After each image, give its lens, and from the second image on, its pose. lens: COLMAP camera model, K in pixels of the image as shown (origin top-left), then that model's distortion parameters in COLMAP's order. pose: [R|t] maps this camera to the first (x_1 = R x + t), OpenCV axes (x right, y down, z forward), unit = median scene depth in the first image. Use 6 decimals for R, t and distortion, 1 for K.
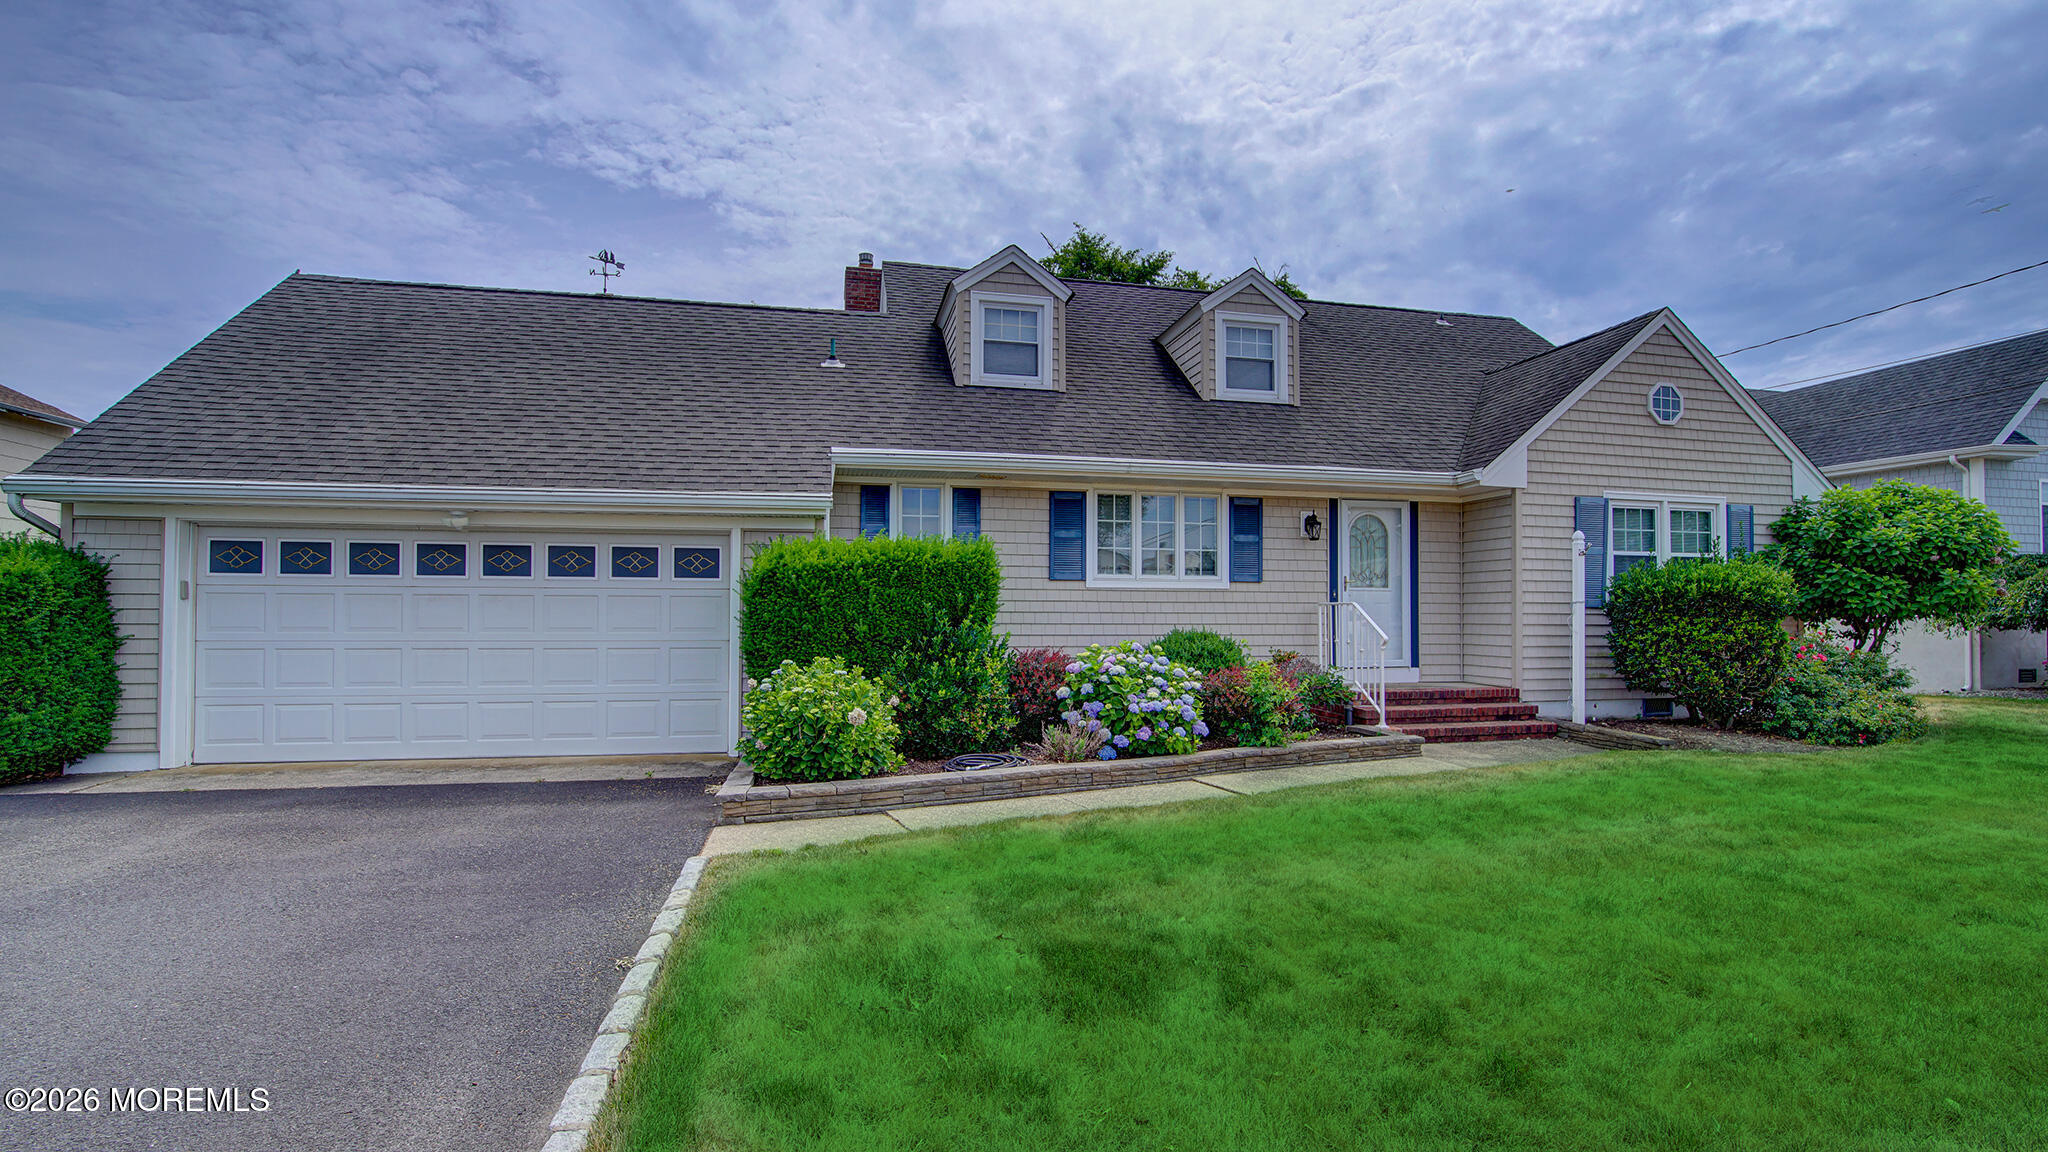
lens RADIAL K [[901.9, 0, 1025.0], [0, 901.9, 590.3], [0, 0, 1]] dist [-0.027579, 0.000906]
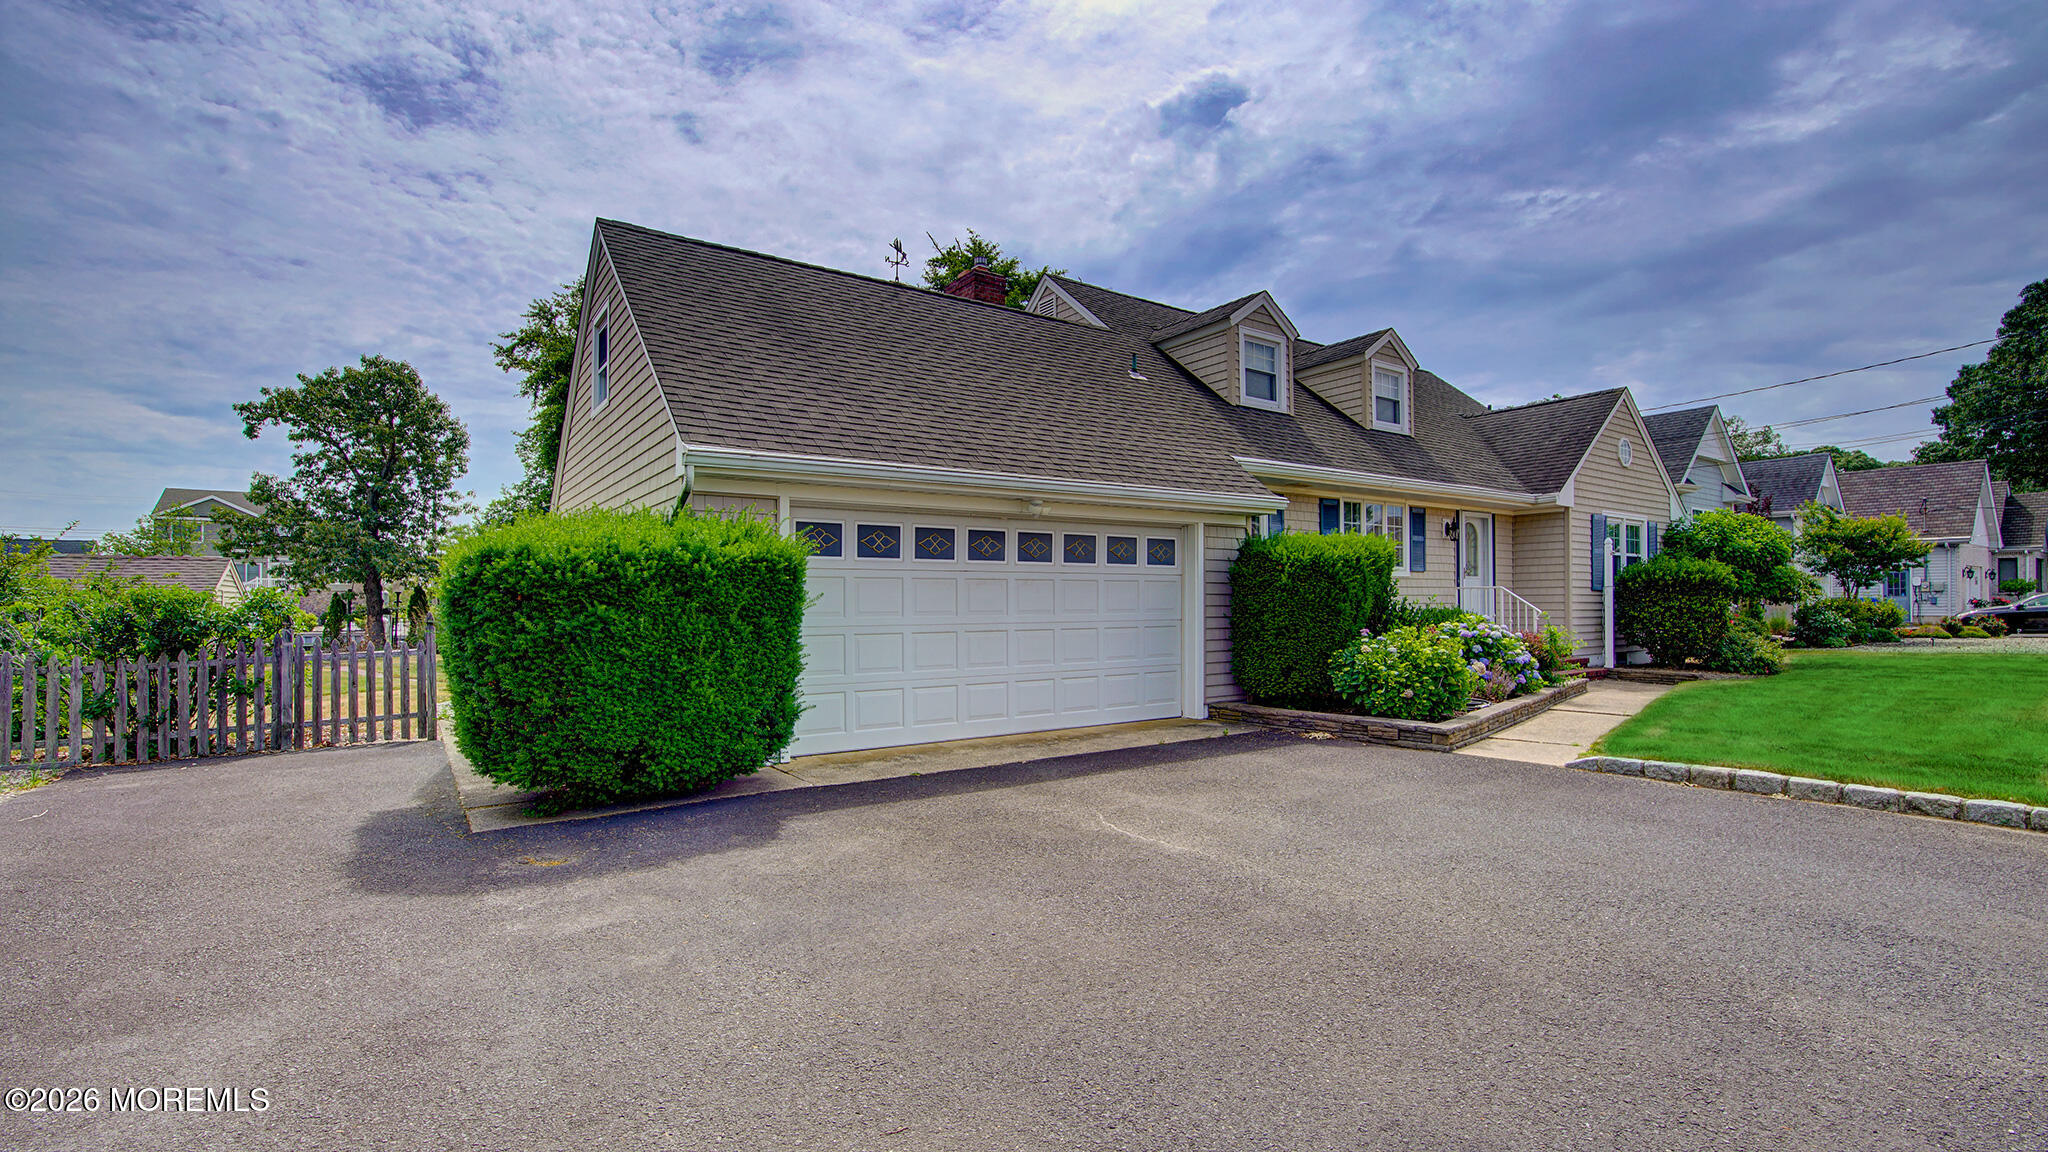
lens RADIAL K [[899.5, 0, 1026.7], [0, 899.5, 585.8], [0, 0, 1]] dist [-0.031652, 0.016151]
pose [[0.924350, -0.000702, 0.381544, -0.789690], [-0.001521, 0.999984, 0.005525, 0.005266], [-0.381542, -0.005687, 0.924334, 0.009237]]
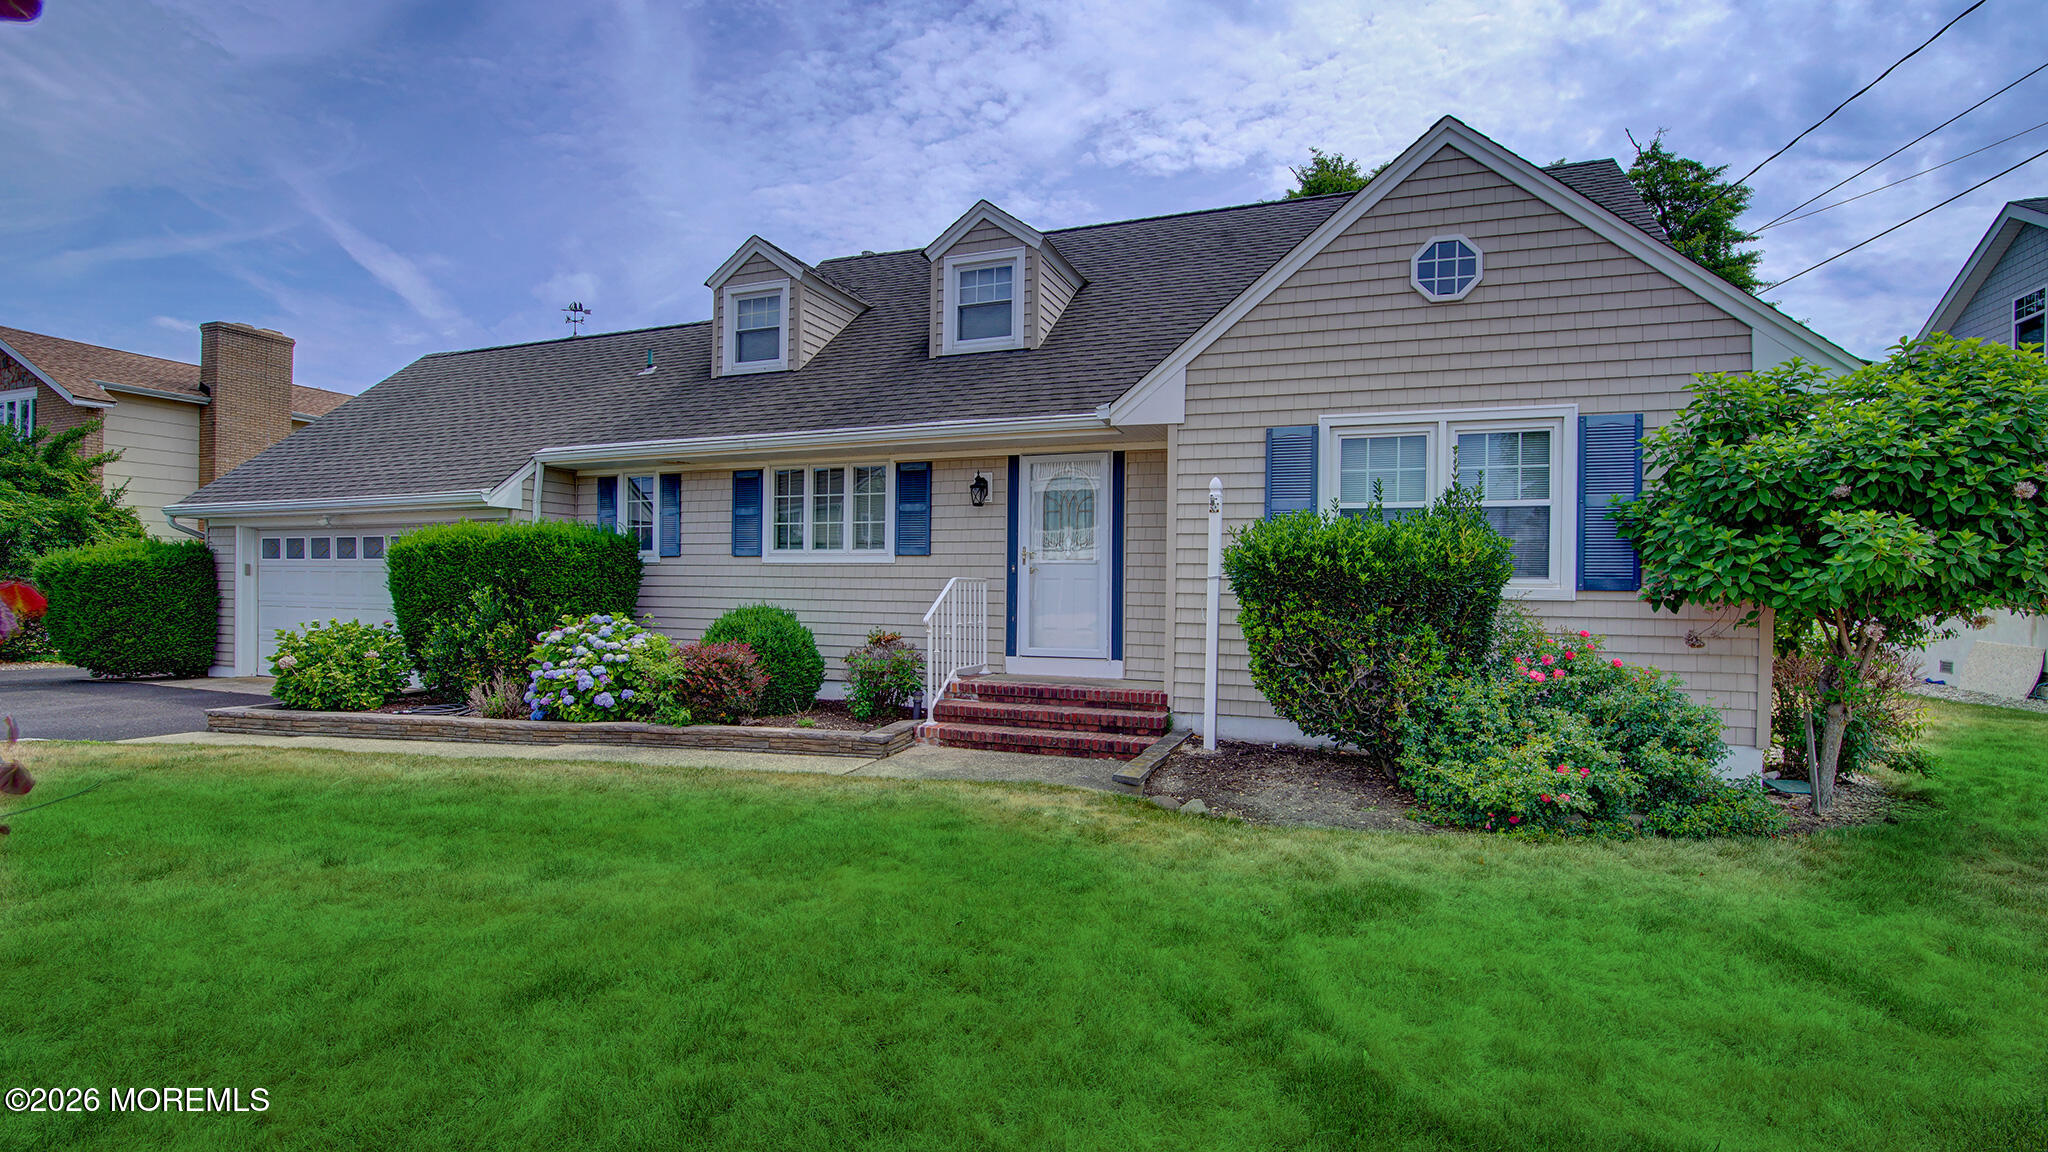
lens RADIAL K [[901.9, 0, 1025.0], [0, 901.9, 590.3], [0, 0, 1]] dist [-0.027579, 0.000906]
pose [[0.835937, 0.009063, -0.548751, 0.849759], [0.004826, 0.999704, 0.023862, 0.004763], [0.548804, -0.022596, 0.835645, 0.301841]]
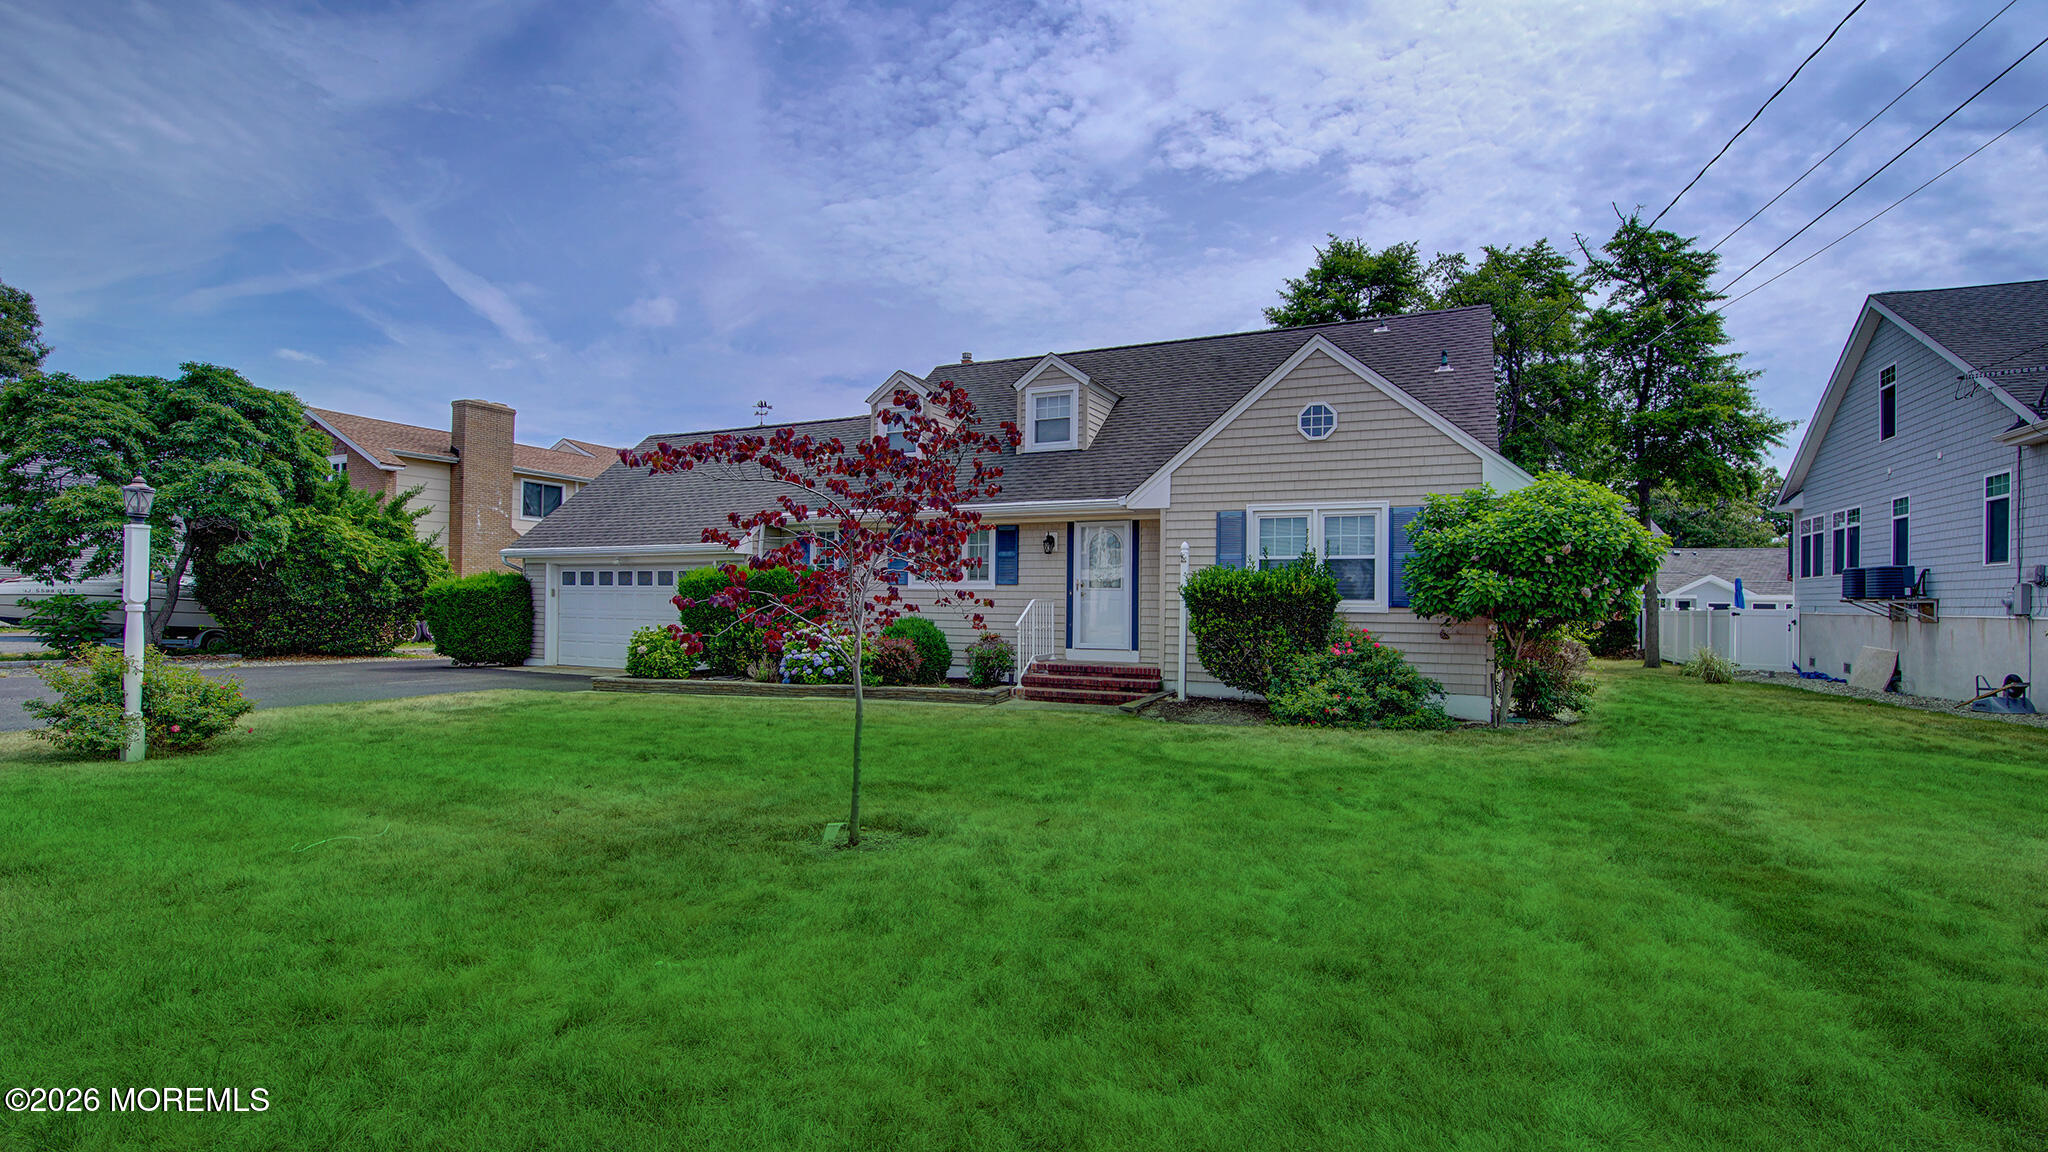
lens RADIAL K [[901.9, 0, 1025.0], [0, 901.9, 590.3], [0, 0, 1]] dist [-0.027579, 0.000906]
pose [[0.788035, -0.001267, -0.615630, 1.159597], [0.007650, 0.999941, 0.007733, -0.011308], [0.615583, -0.010804, 0.787998, -0.109740]]
